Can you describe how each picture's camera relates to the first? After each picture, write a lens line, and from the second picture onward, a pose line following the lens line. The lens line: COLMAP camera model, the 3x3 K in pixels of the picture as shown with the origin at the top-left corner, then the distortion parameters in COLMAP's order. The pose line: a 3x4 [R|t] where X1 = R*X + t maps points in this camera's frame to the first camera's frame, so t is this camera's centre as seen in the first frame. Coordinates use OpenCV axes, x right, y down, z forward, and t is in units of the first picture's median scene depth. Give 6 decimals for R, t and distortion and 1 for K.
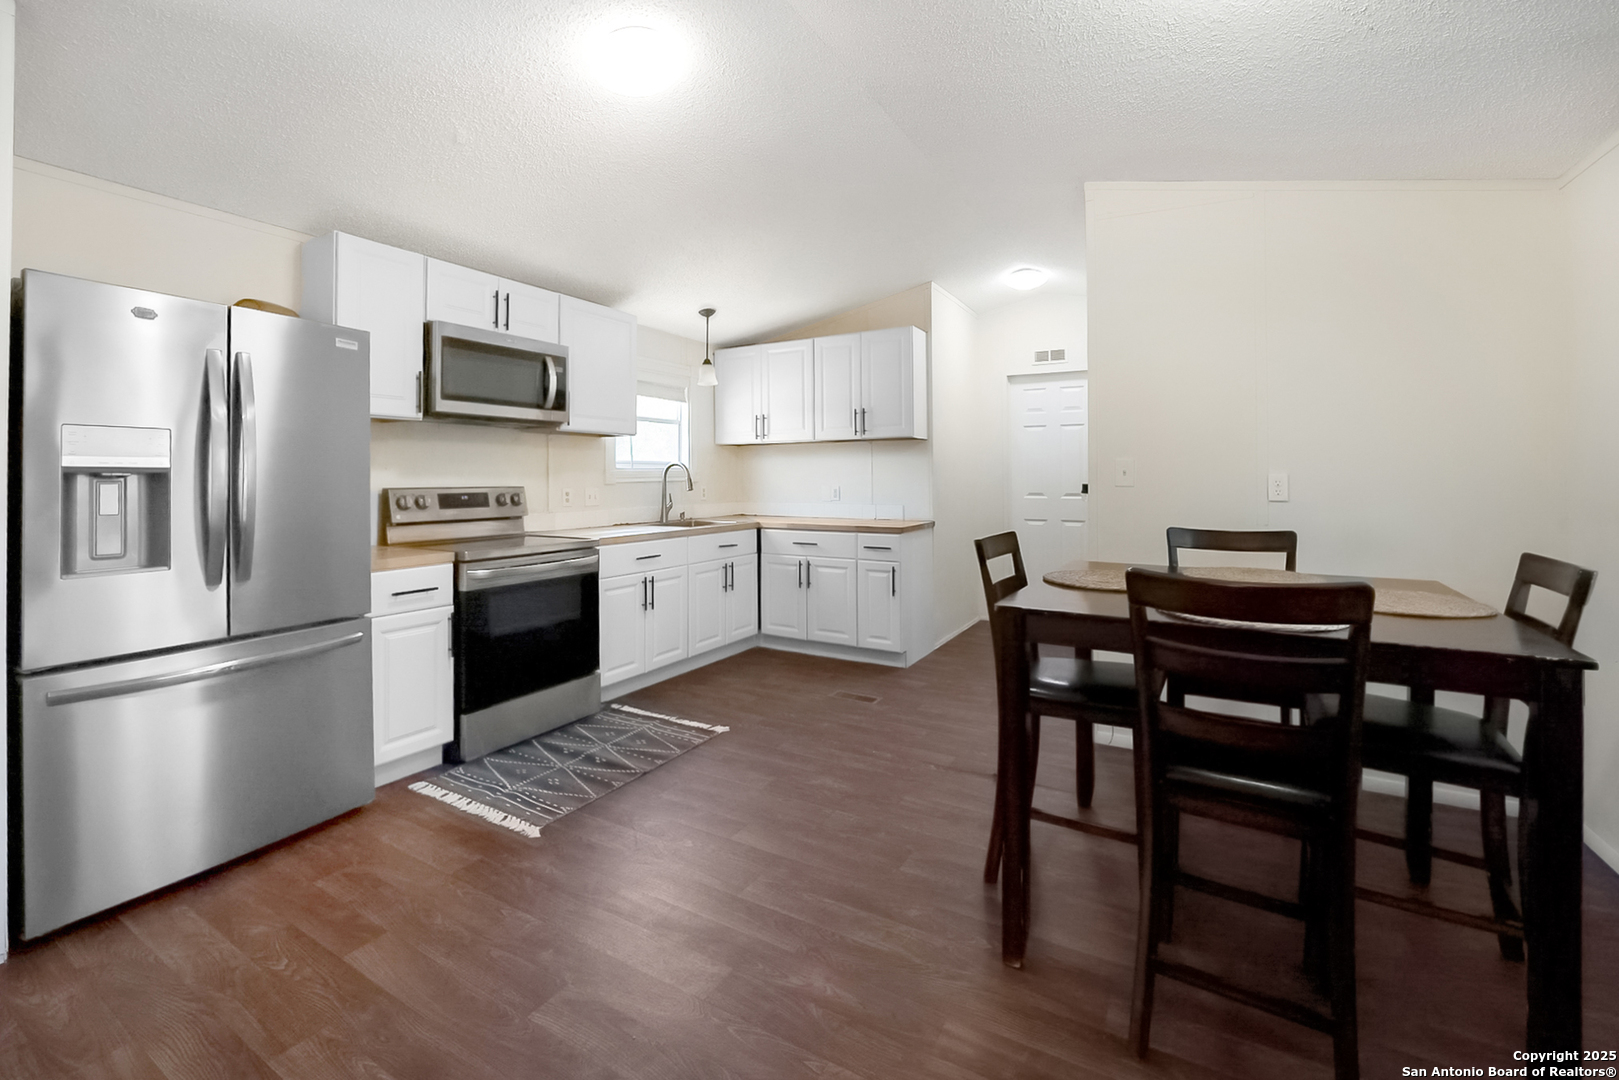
lens RADIAL K [[674.1, 0, 807.4], [0, 674.1, 476.2], [0, 0, 1]] dist [-0.037051, 0.001585]
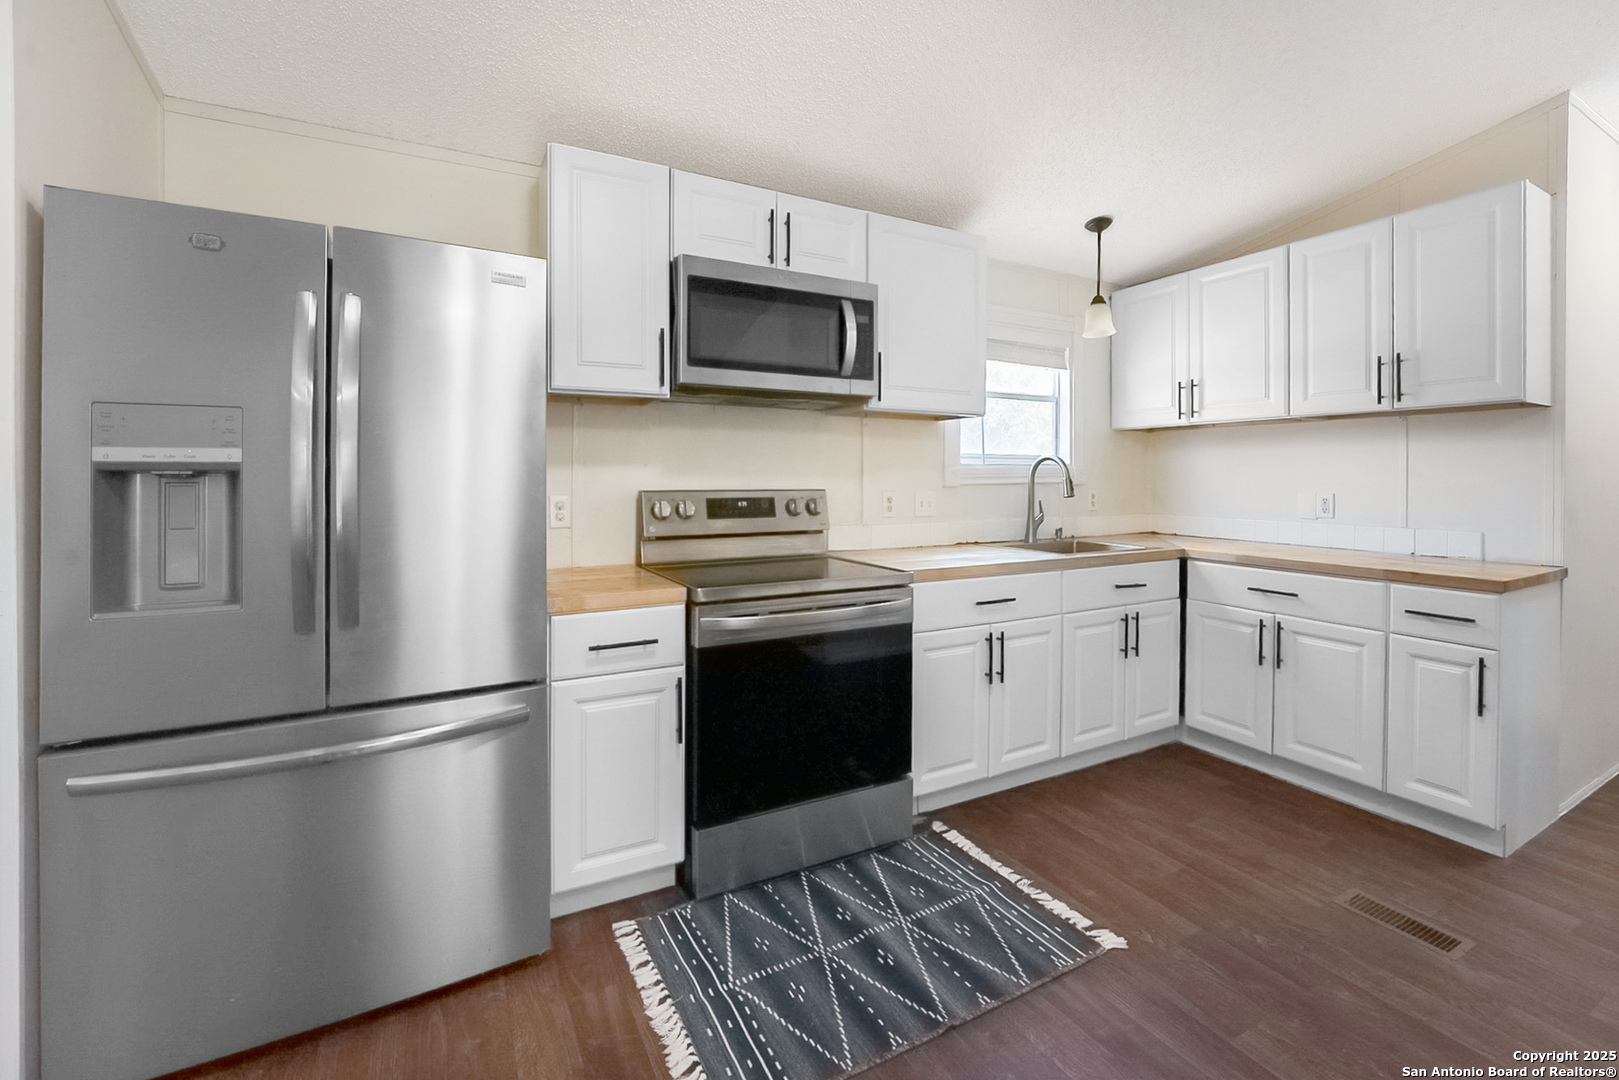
lens RADIAL K [[674.1, 0, 804.0], [0, 674.1, 485.9], [0, 0, 1]] dist [-0.037051, 0.001585]
pose [[0.842232, 0.012202, -0.538977, -0.049930], [-0.003367, 0.999843, 0.017375, -0.001011], [0.539104, -0.012819, 0.842142, 0.387586]]
